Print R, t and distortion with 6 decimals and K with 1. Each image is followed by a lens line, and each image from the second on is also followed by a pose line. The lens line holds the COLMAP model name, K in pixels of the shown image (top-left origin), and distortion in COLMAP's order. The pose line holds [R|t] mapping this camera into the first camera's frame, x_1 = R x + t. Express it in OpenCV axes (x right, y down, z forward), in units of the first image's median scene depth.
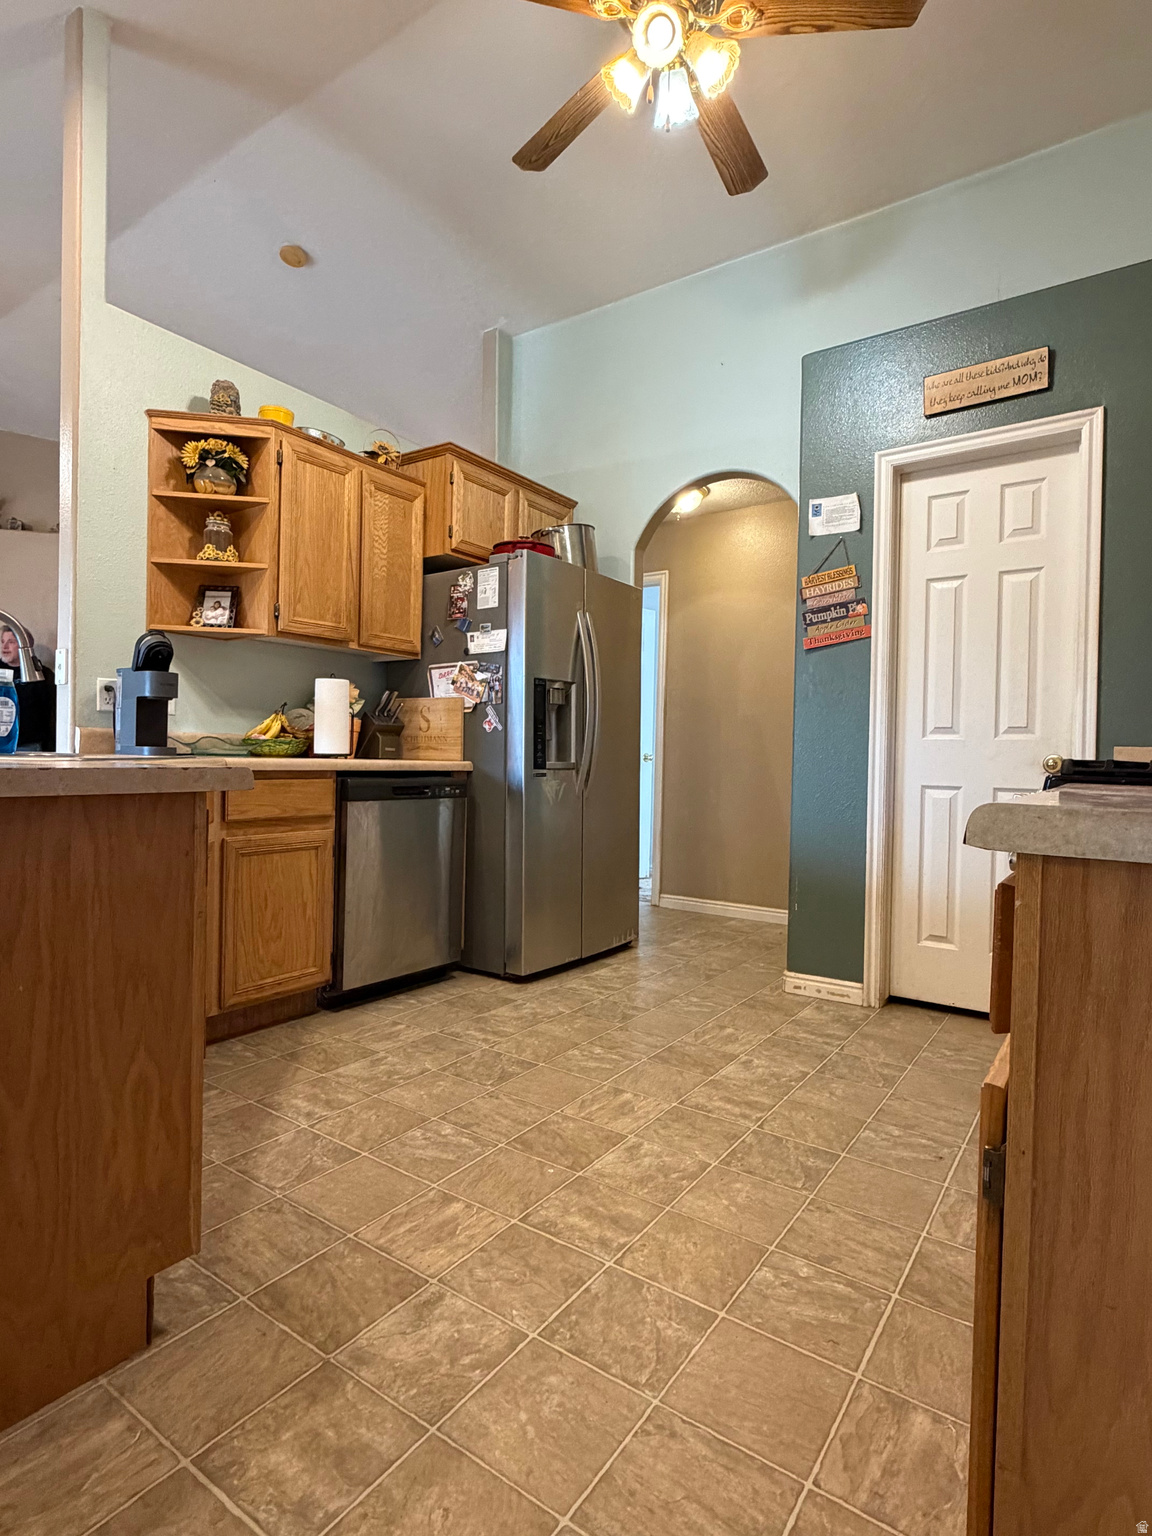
lens RADIAL K [[806.8, 0, 580.3], [0, 806.8, 766.7], [0, 0, 1]] dist [0.004052, -0.000941]
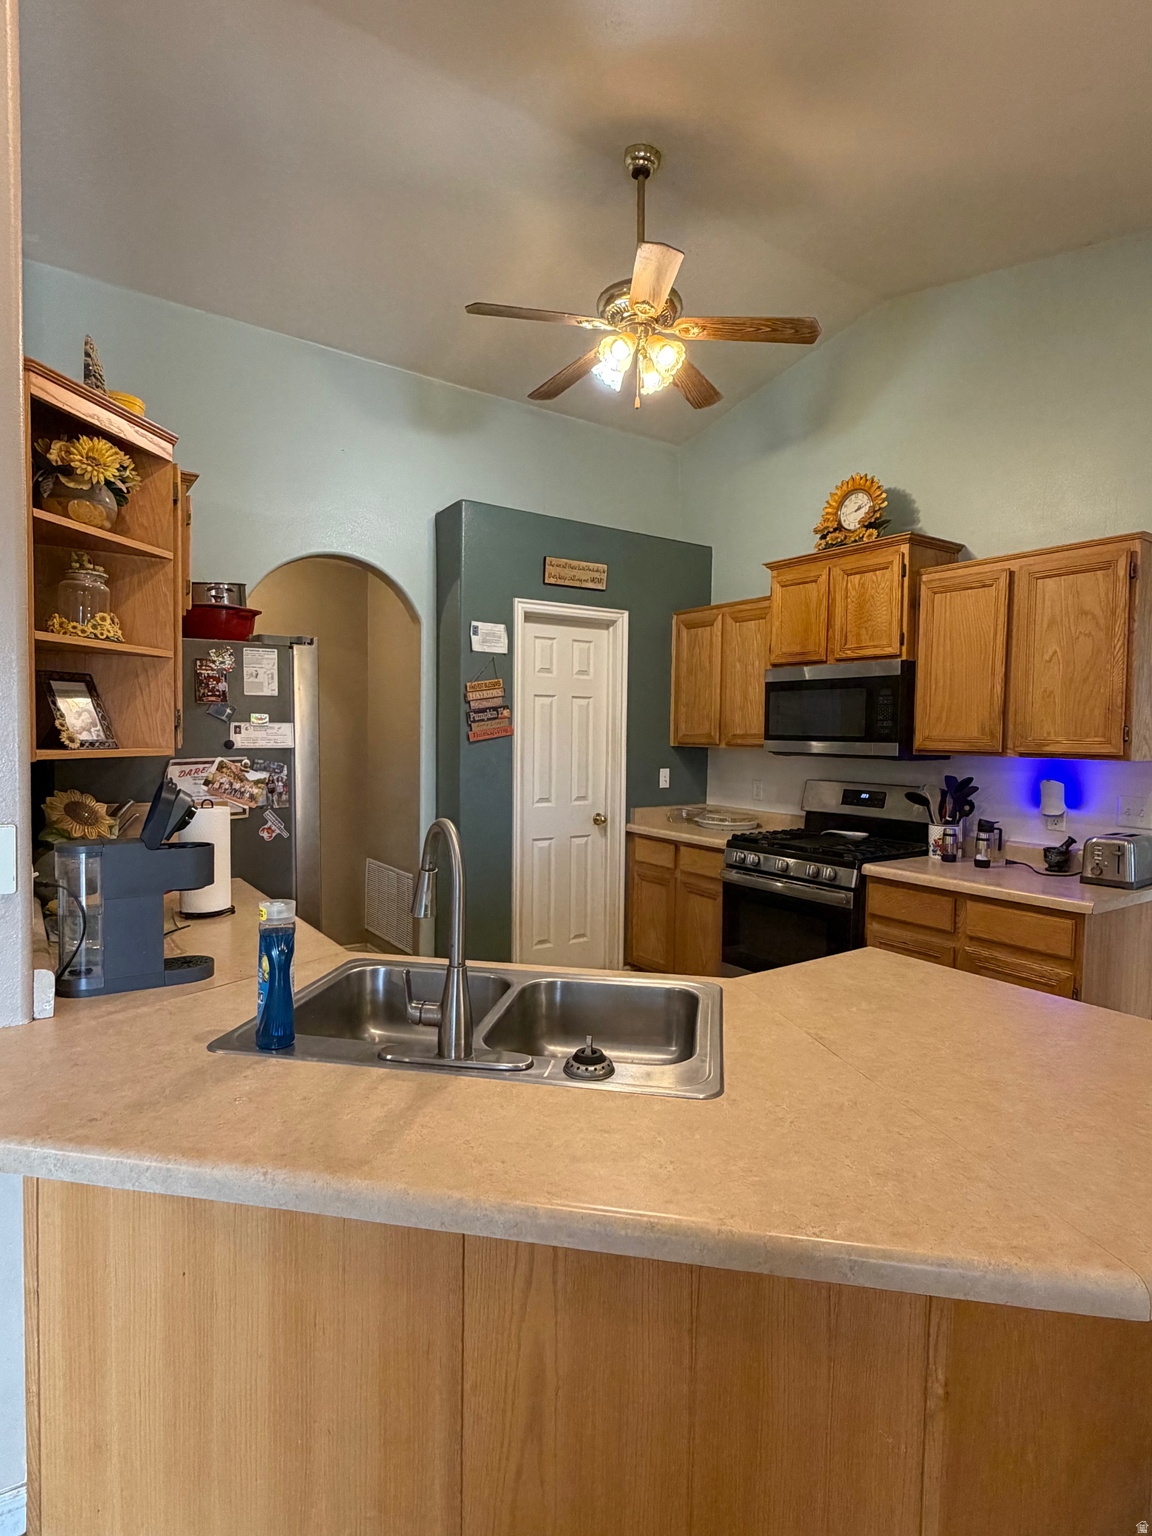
lens RADIAL K [[806.8, 0, 574.4], [0, 806.8, 766.5], [0, 0, 1]] dist [0.004052, -0.000941]
pose [[0.349871, -0.055470, 0.935154, -0.834060], [0.001370, 0.998275, 0.058702, -0.179590], [-0.936797, -0.019257, 0.349344, 0.414008]]
